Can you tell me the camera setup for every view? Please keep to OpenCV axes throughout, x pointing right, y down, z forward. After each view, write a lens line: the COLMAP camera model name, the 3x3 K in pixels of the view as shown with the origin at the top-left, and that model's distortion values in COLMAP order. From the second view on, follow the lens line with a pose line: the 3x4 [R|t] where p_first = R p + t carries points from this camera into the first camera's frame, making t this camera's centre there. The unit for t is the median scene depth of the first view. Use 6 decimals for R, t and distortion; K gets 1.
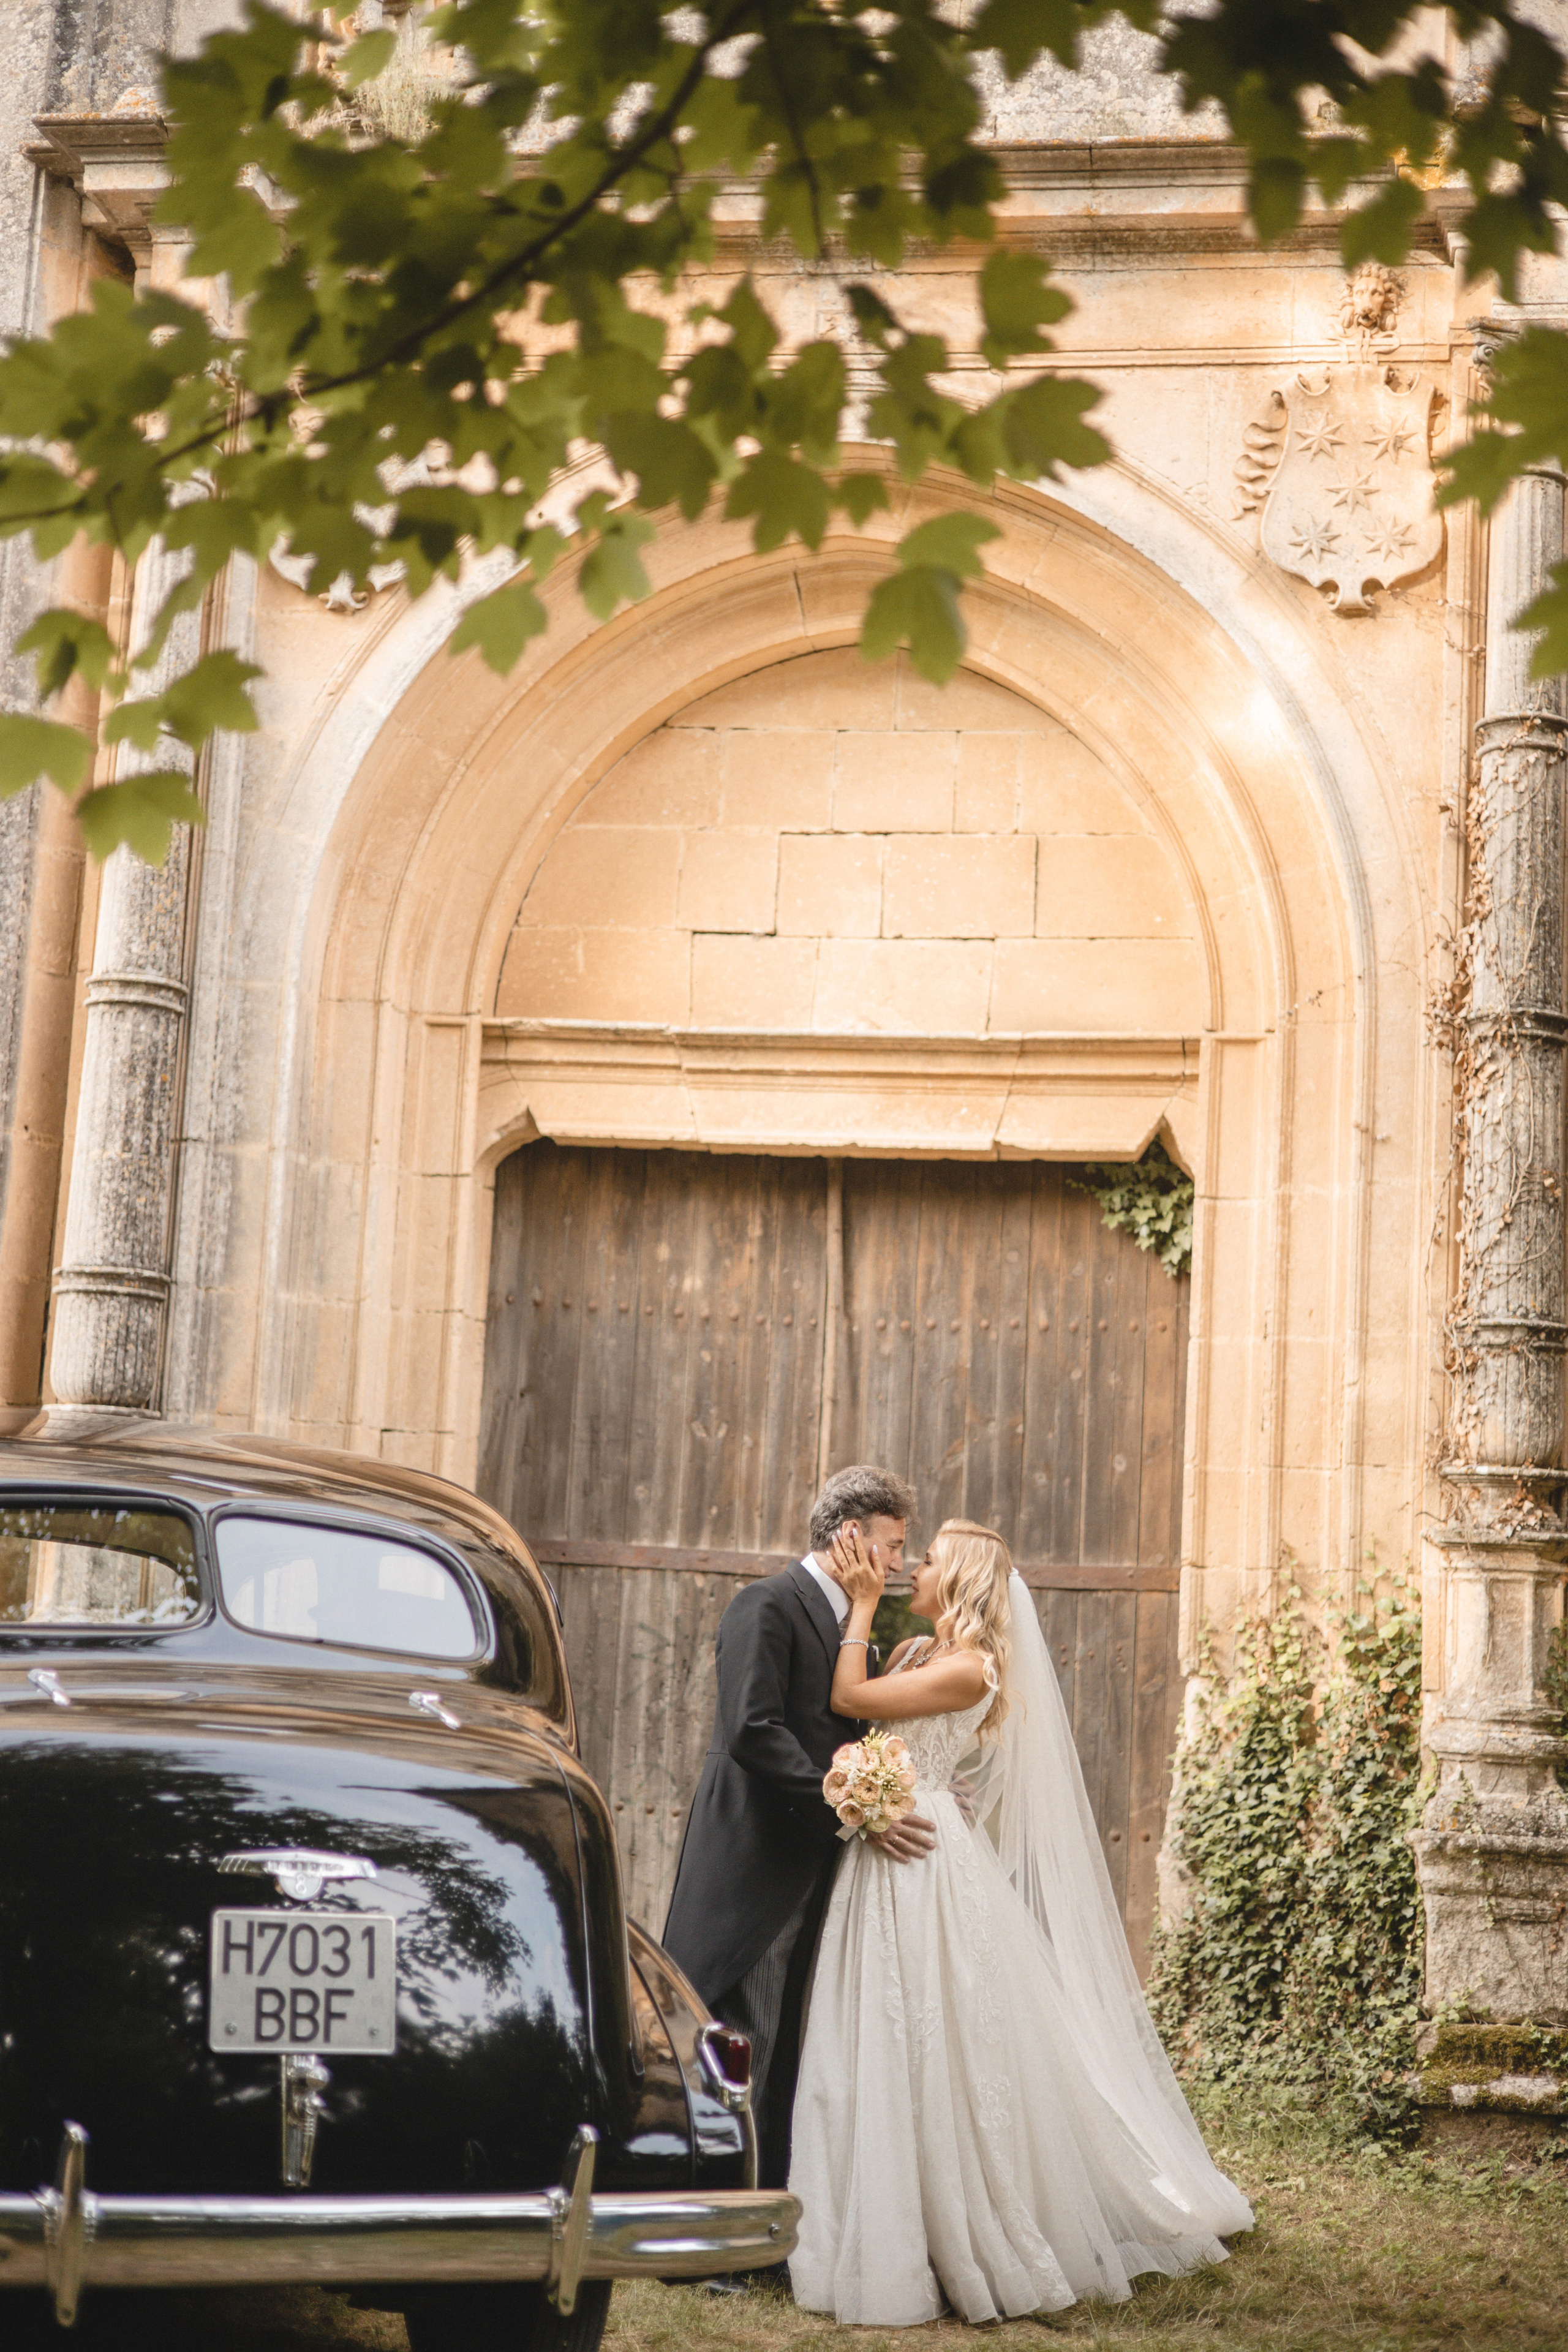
lens RADIAL K [[3274.2, 0, 784.0], [0, 3274.2, 1176.0], [0, 0, 1]] dist [0.069349, -0.283372]
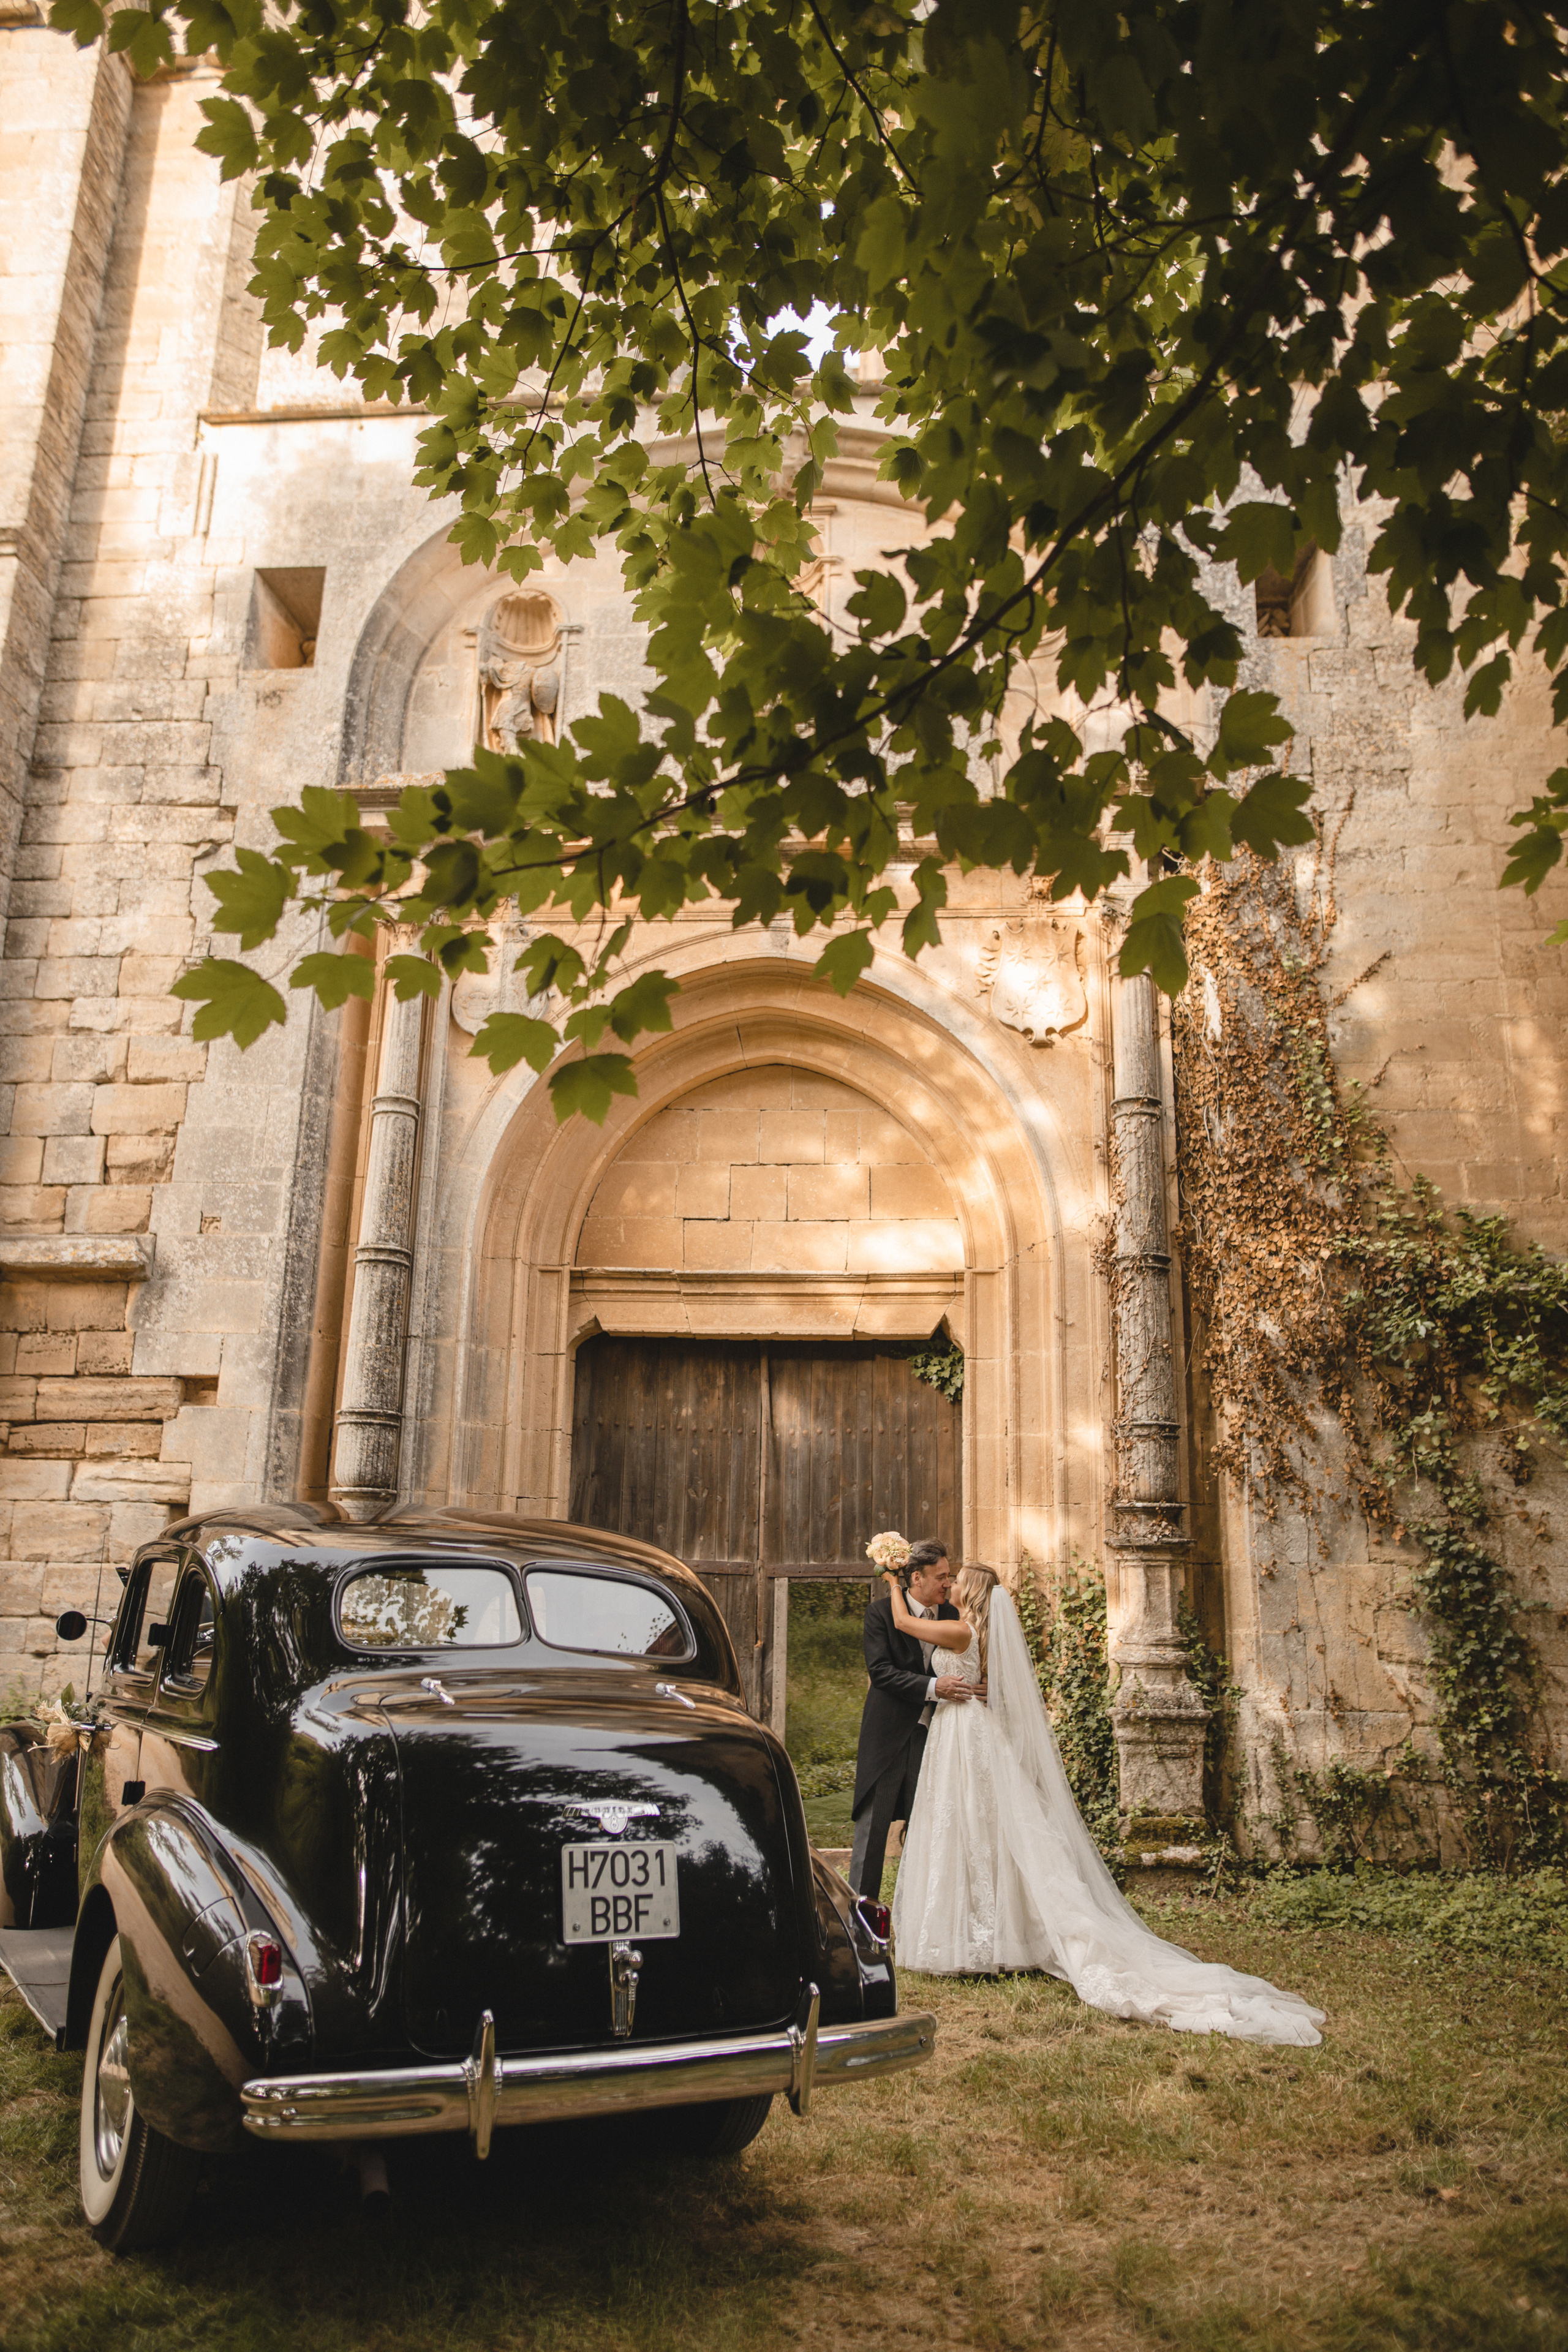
lens RADIAL K [[1621.5, 0, 772.8], [0, 1621.5, 1176.6], [0, 0, 1]] dist [-0.058728, 0.054389]
pose [[0.996564, -0.009780, 0.082251, -0.055659], [0.018588, 0.994084, -0.107014, 0.000285], [-0.080718, 0.108175, 0.990850, 0.096480]]
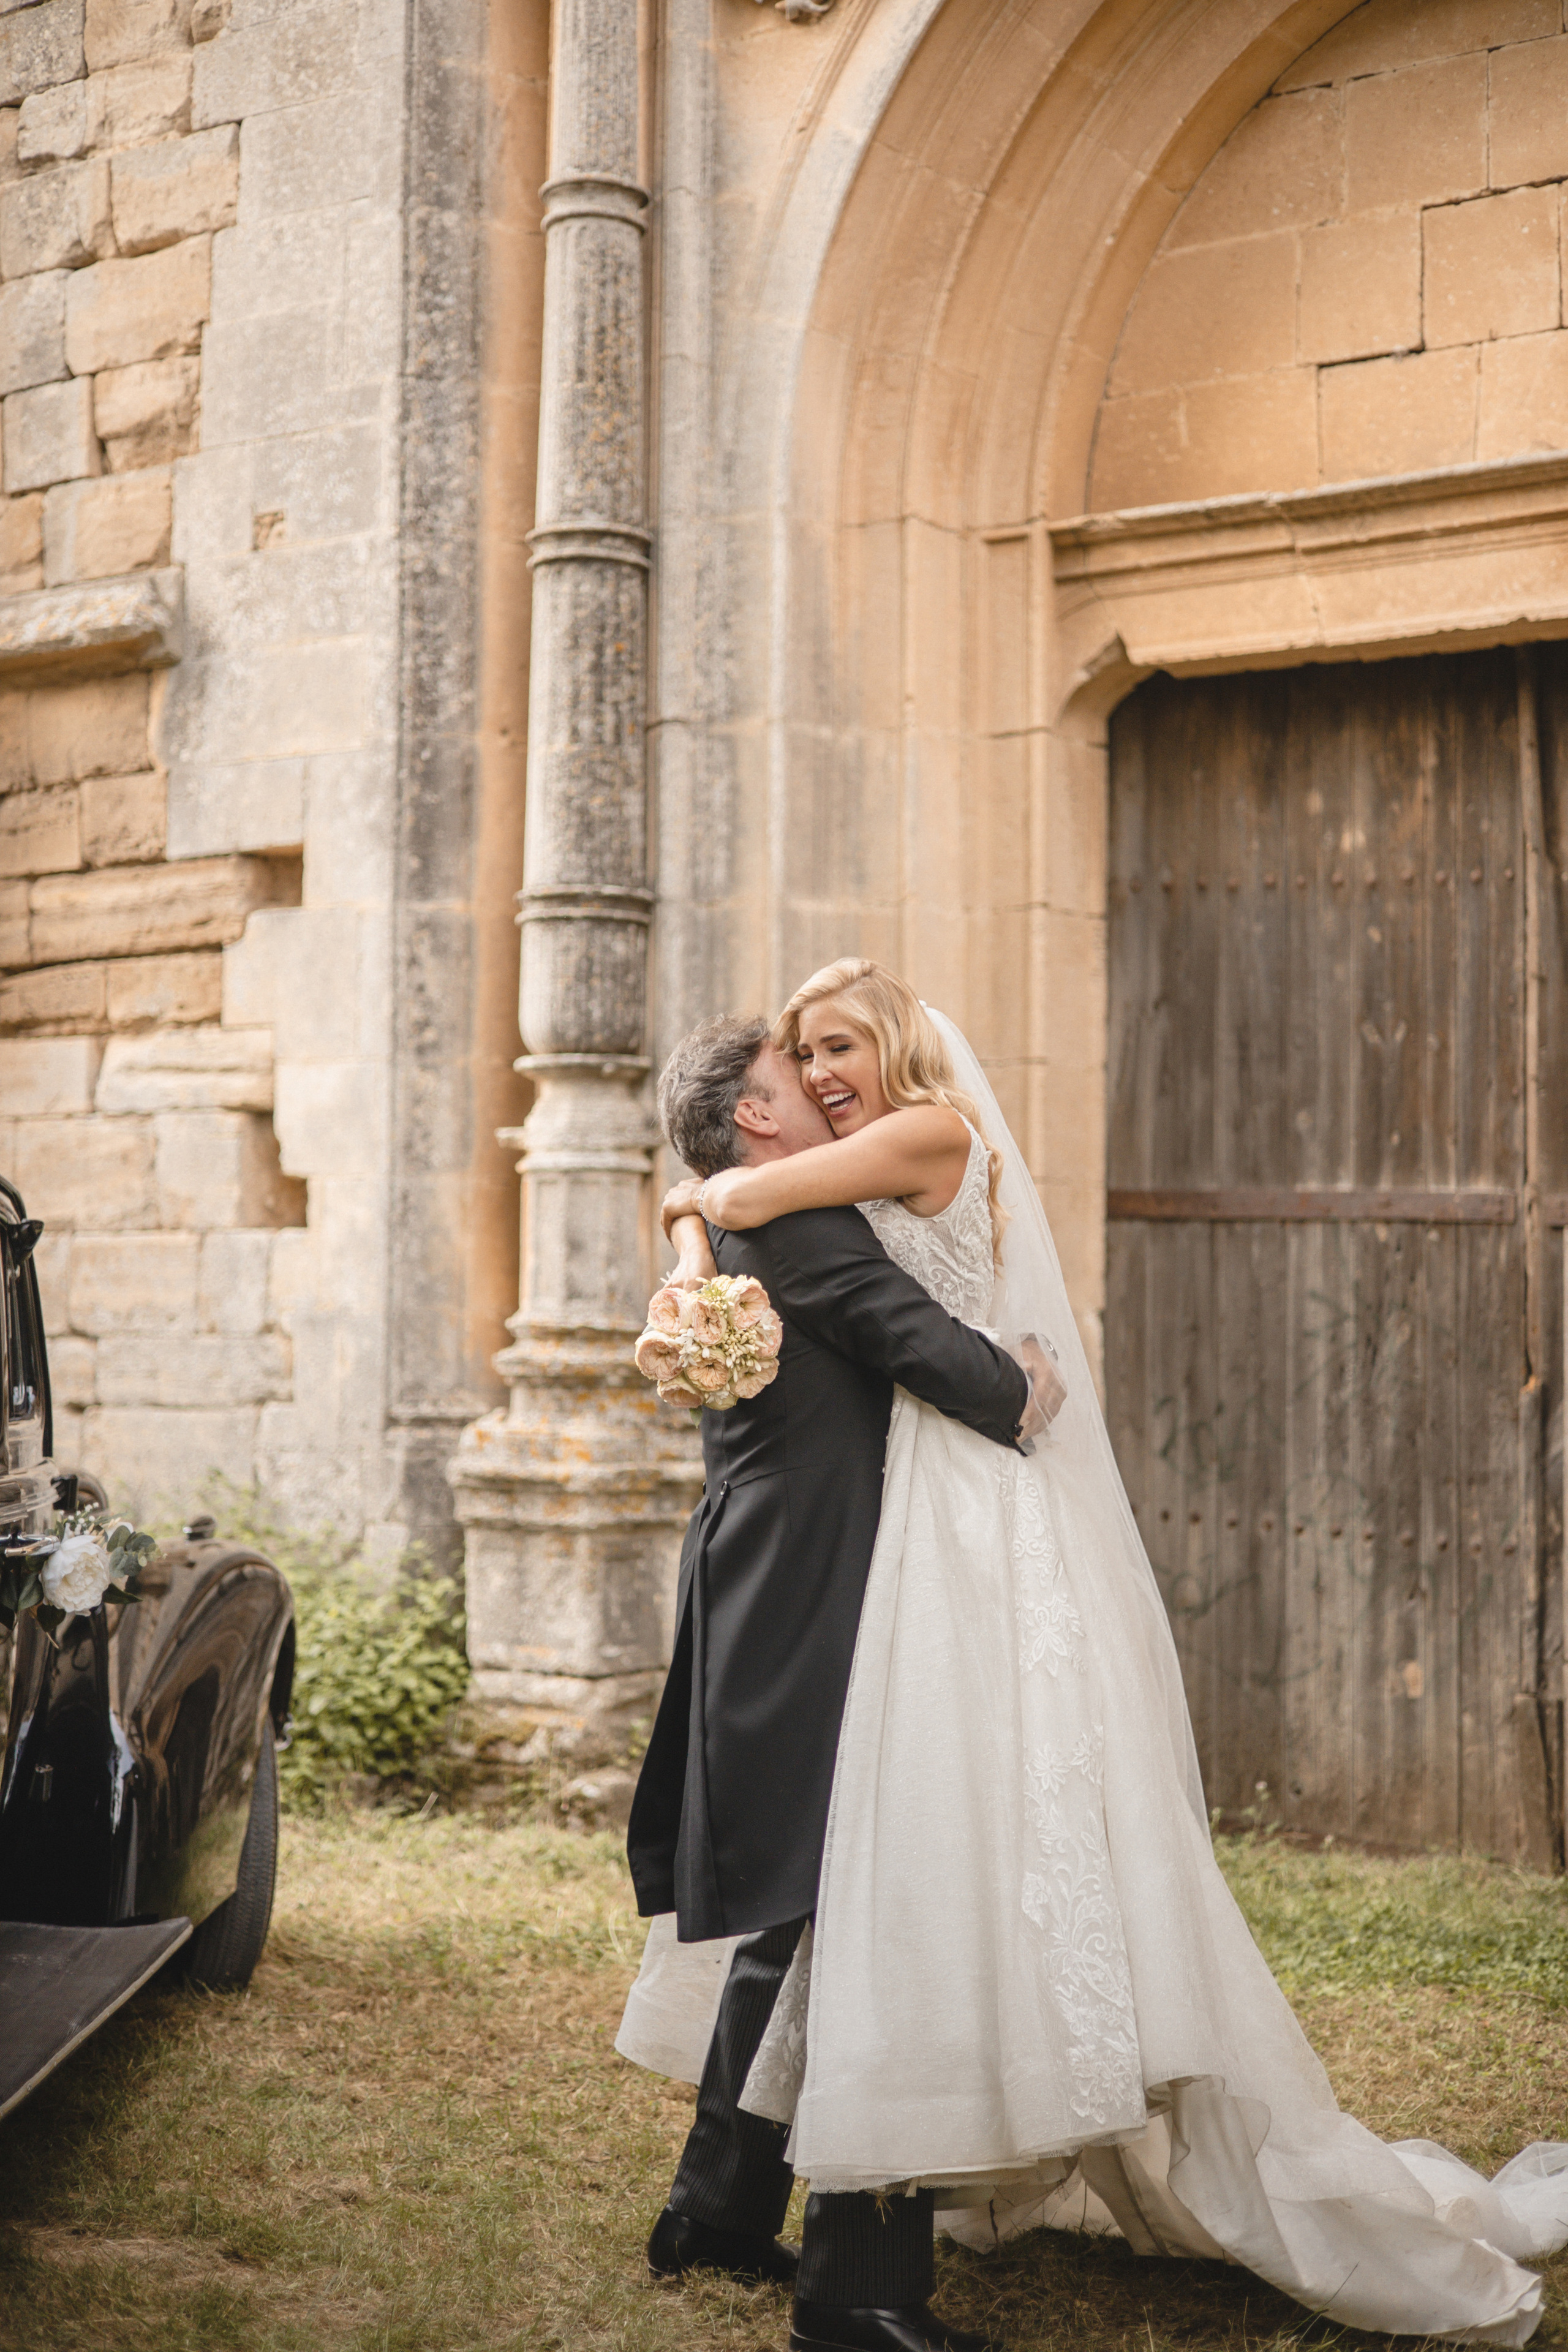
lens RADIAL K [[3274.2, 0, 784.0], [0, 3274.2, 1176.0], [0, 0, 1]] dist [0.069349, -0.283372]
pose [[0.892719, -0.059462, -0.446673, 0.196212], [0.099366, 0.992831, 0.066425, 0.048731], [0.439521, -0.103683, 0.892228, 0.278610]]
